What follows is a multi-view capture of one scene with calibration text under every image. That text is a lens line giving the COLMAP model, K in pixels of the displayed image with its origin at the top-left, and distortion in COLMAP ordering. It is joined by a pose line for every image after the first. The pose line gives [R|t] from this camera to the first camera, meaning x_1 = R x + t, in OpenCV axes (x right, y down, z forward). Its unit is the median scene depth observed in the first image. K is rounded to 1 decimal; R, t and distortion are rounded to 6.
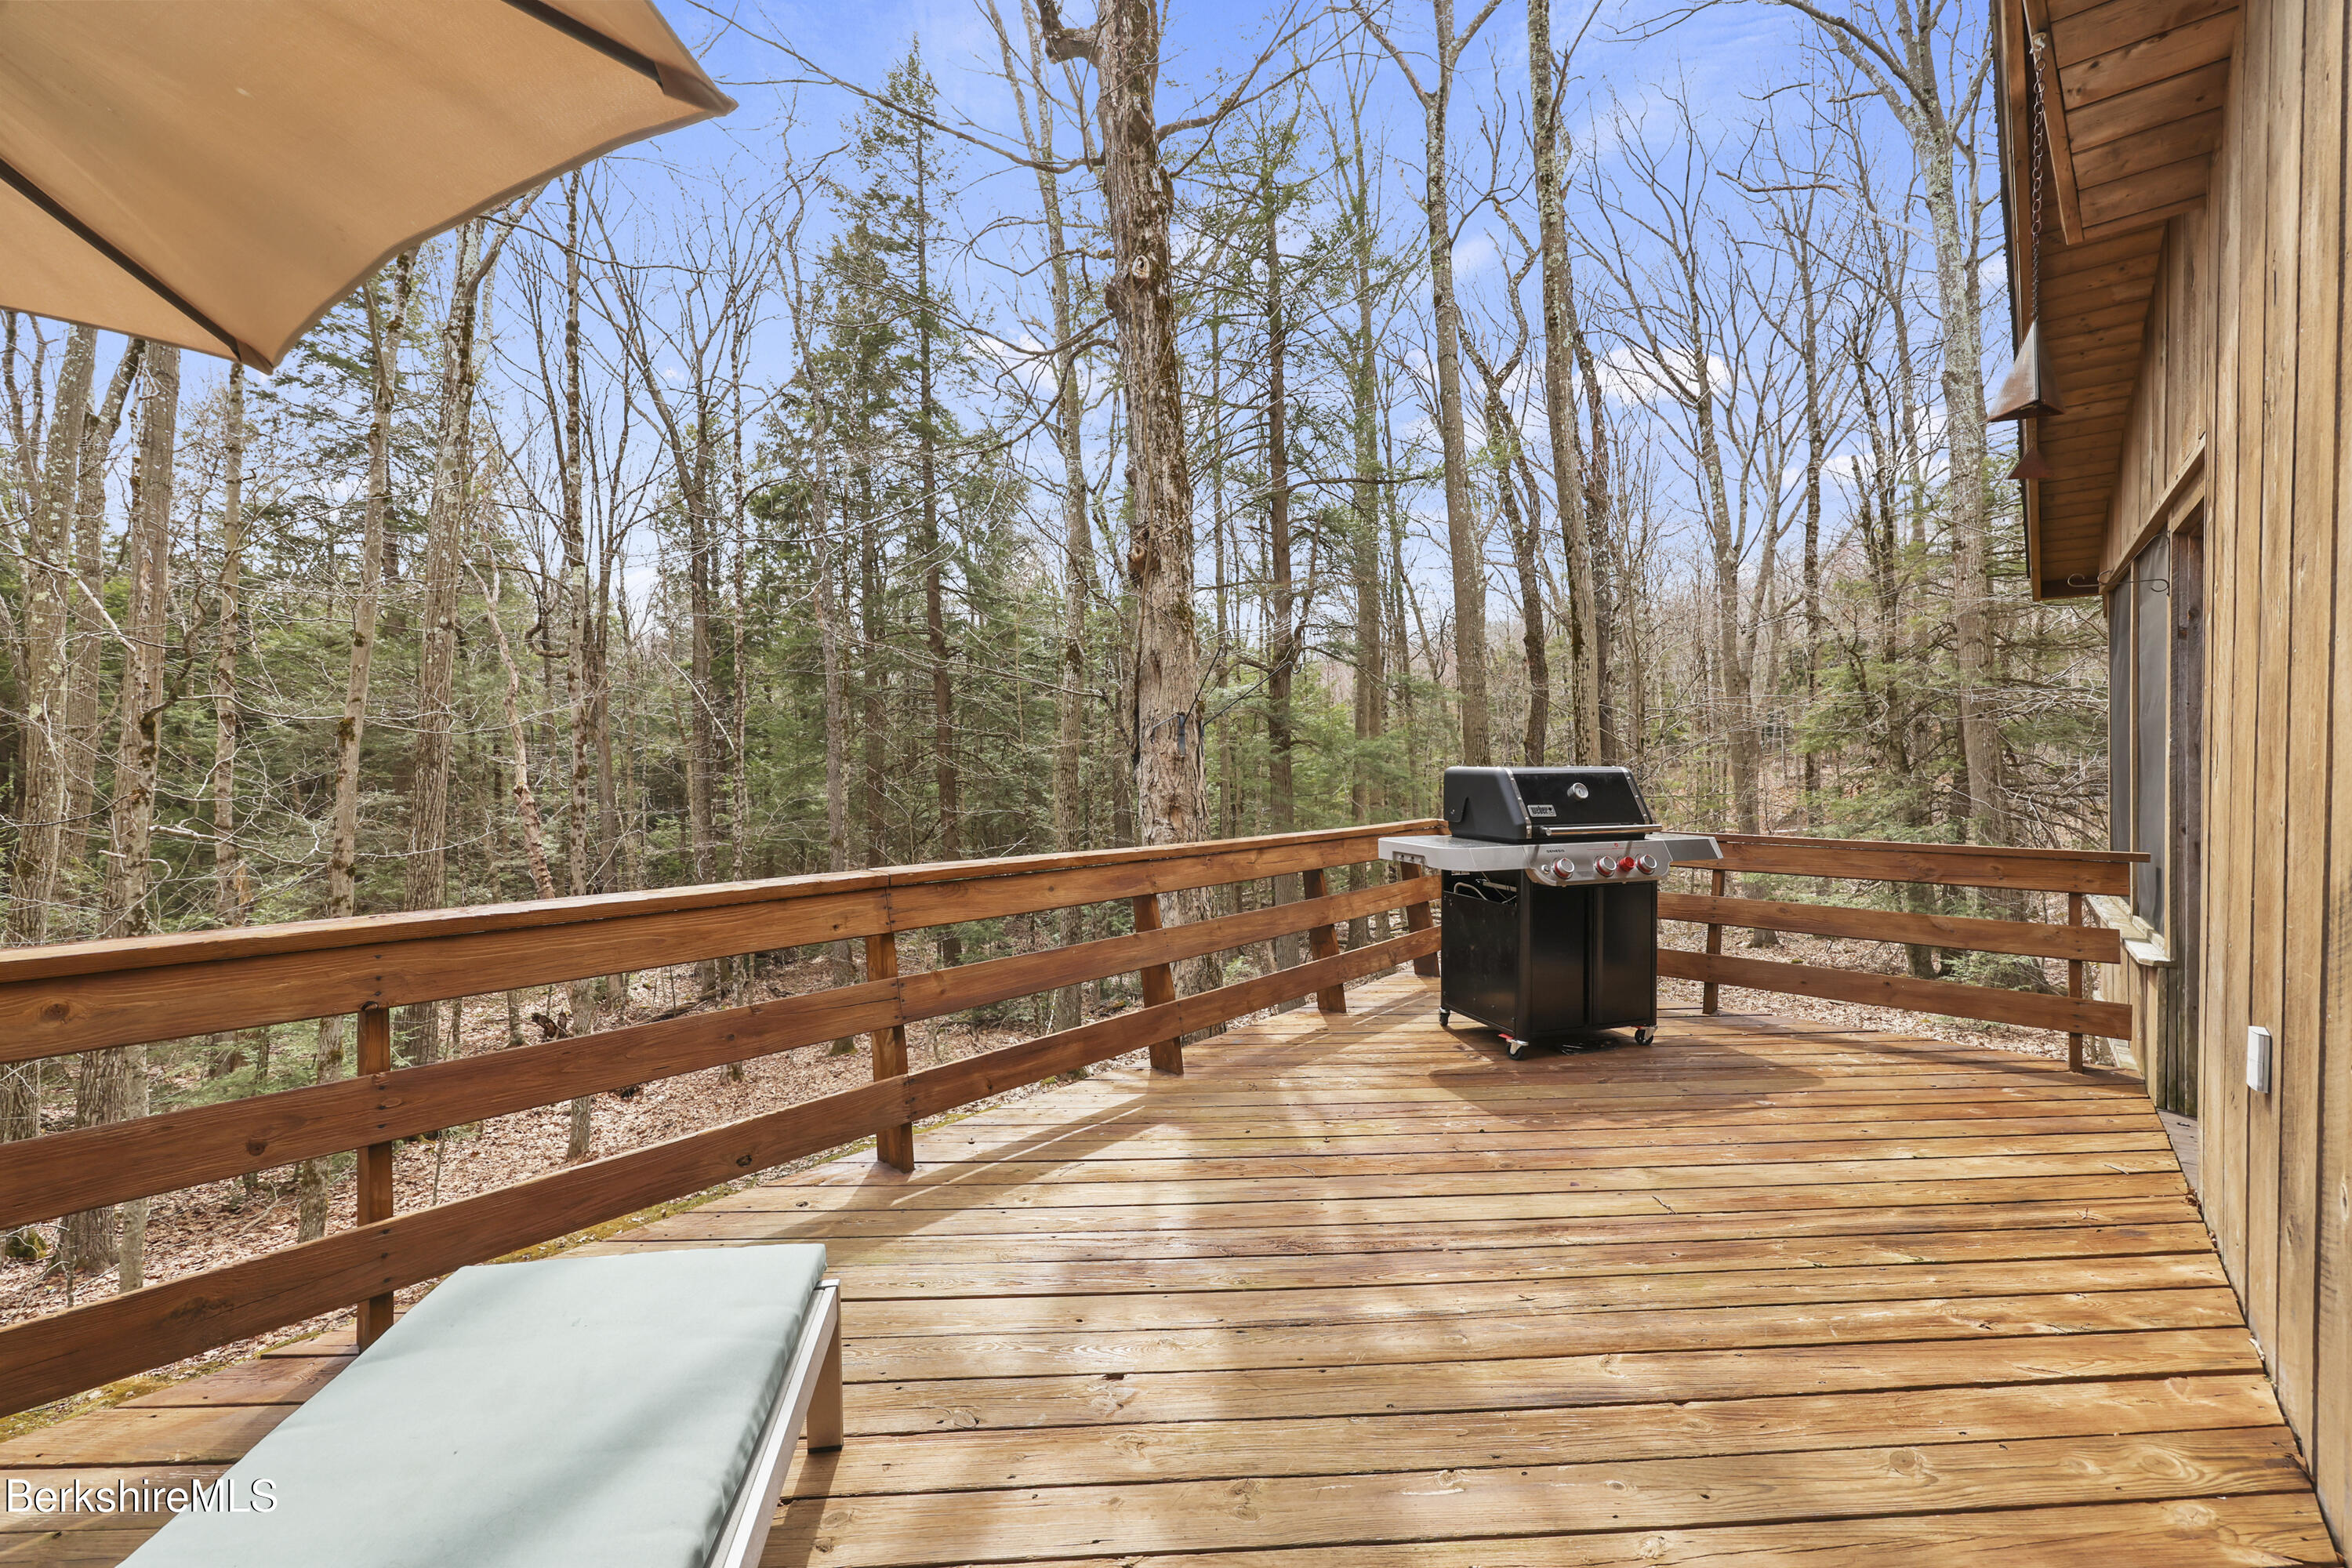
lens RADIAL K [[963.3, 0, 1171.0], [0, 963.3, 788.9], [0, 0, 1]] dist [-0.001025, 0.000521]
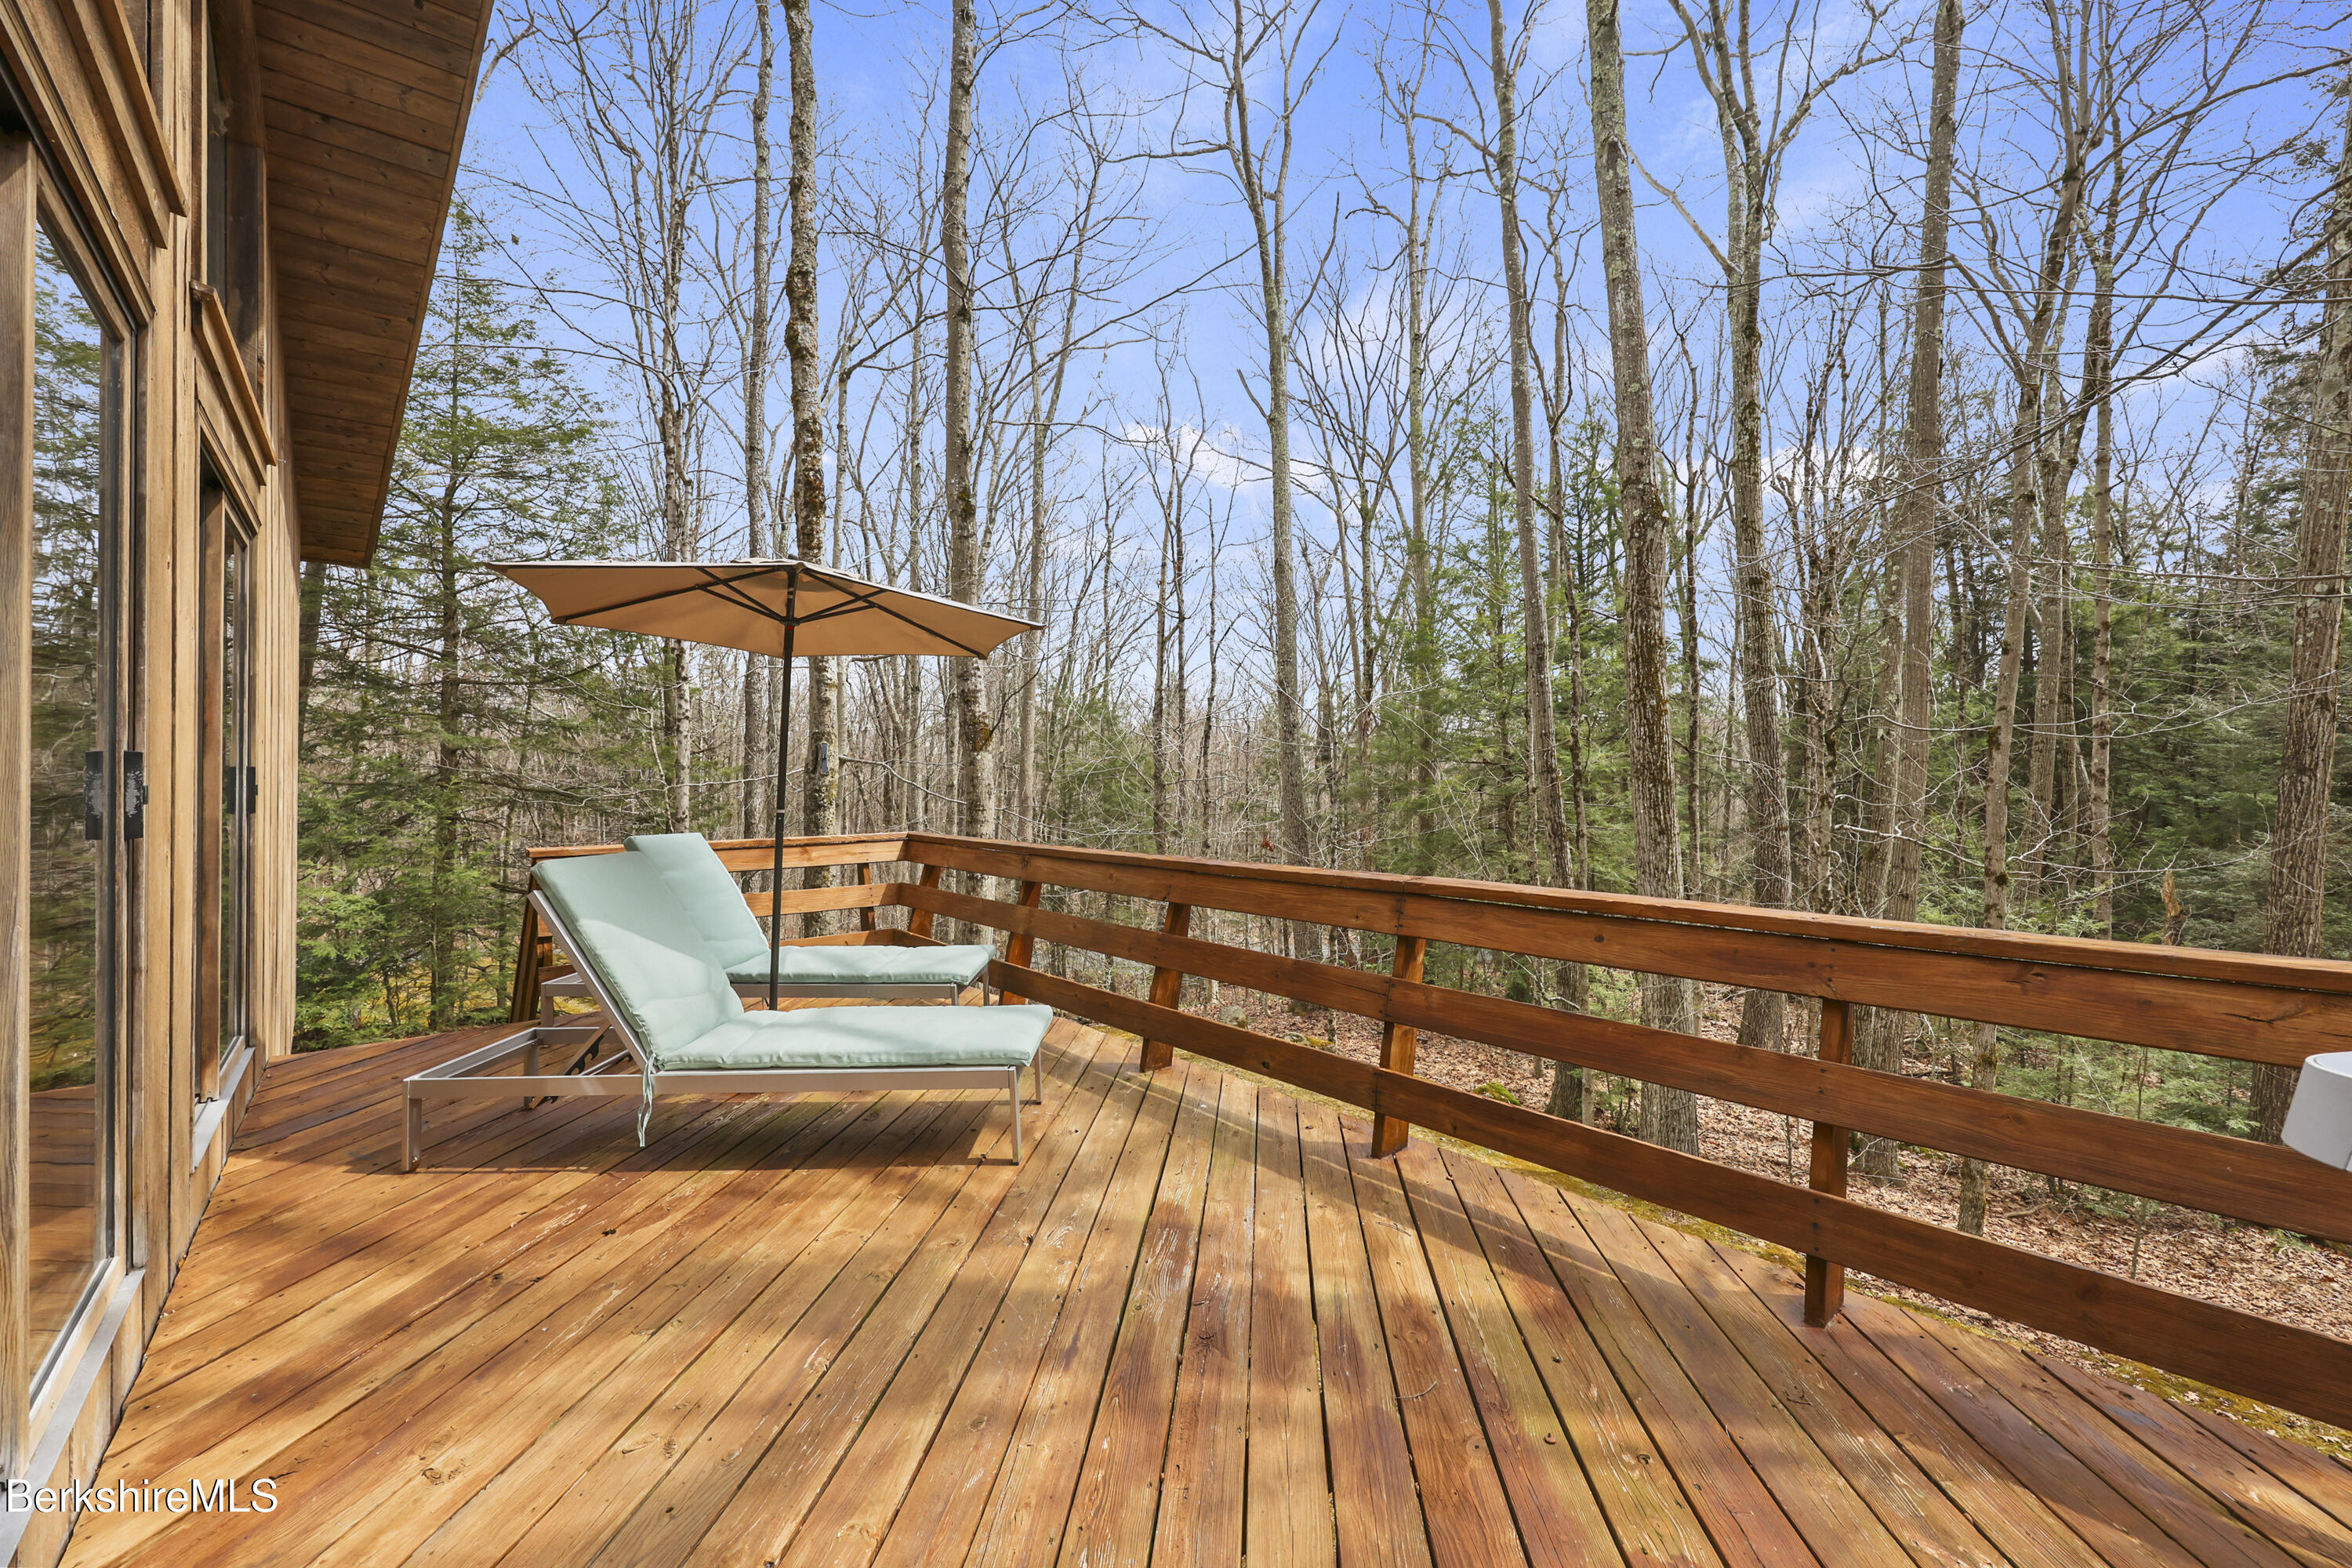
lens RADIAL K [[963.3, 0, 1171.4], [0, 963.3, 778.9], [0, 0, 1]] dist [-0.001025, 0.000521]
pose [[-0.163555, -0.000840, -0.986534, 0.756584], [-0.017255, 0.999849, 0.002009, -0.018438], [0.986383, 0.017351, -0.163545, 0.874278]]
